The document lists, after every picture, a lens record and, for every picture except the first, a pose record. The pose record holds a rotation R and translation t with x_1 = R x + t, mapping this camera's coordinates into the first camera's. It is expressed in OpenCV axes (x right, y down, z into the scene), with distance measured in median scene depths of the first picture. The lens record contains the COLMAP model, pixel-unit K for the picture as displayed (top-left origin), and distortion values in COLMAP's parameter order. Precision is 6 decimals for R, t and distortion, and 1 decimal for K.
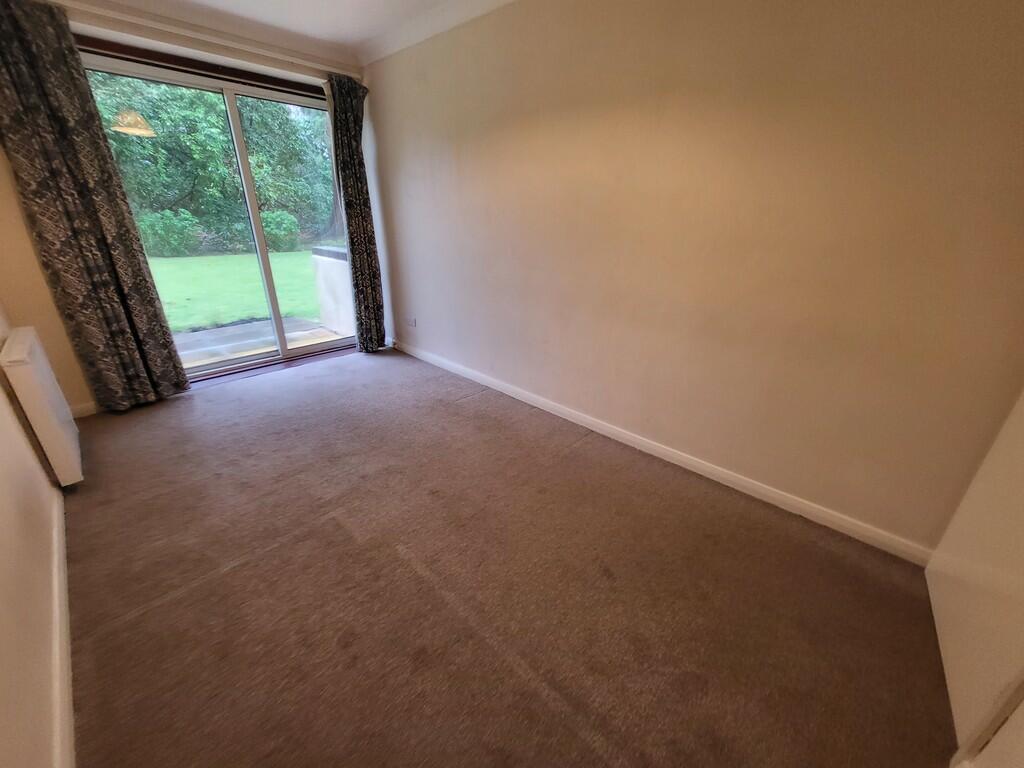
lens RADIAL K [[402.8, 0, 512.0], [0, 402.8, 384.0], [0, 0, 1]] dist [0.001361, -0.000159]
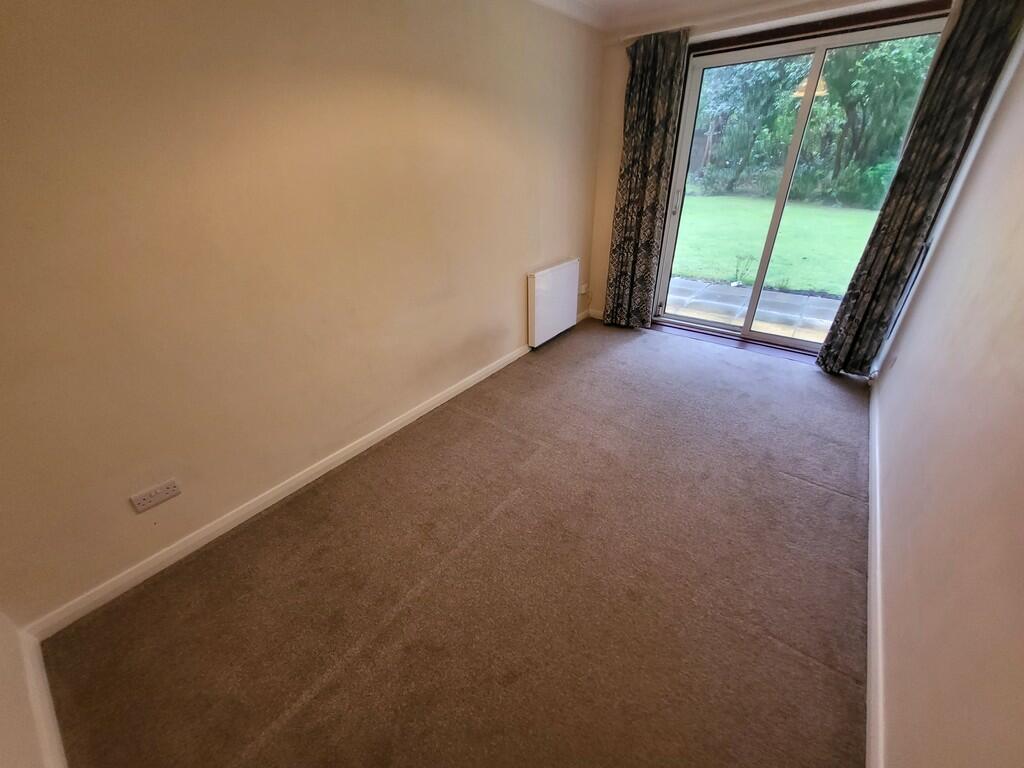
lens RADIAL K [[401.6, 0, 510.0], [0, 401.6, 379.6], [0, 0, 1]] dist [-0.000426, -0.000520]
pose [[0.093662, 0.463019, -0.881386, 0.375792], [-0.361003, 0.840825, 0.403349, -0.212988], [0.927849, 0.280404, 0.245904, 0.334205]]
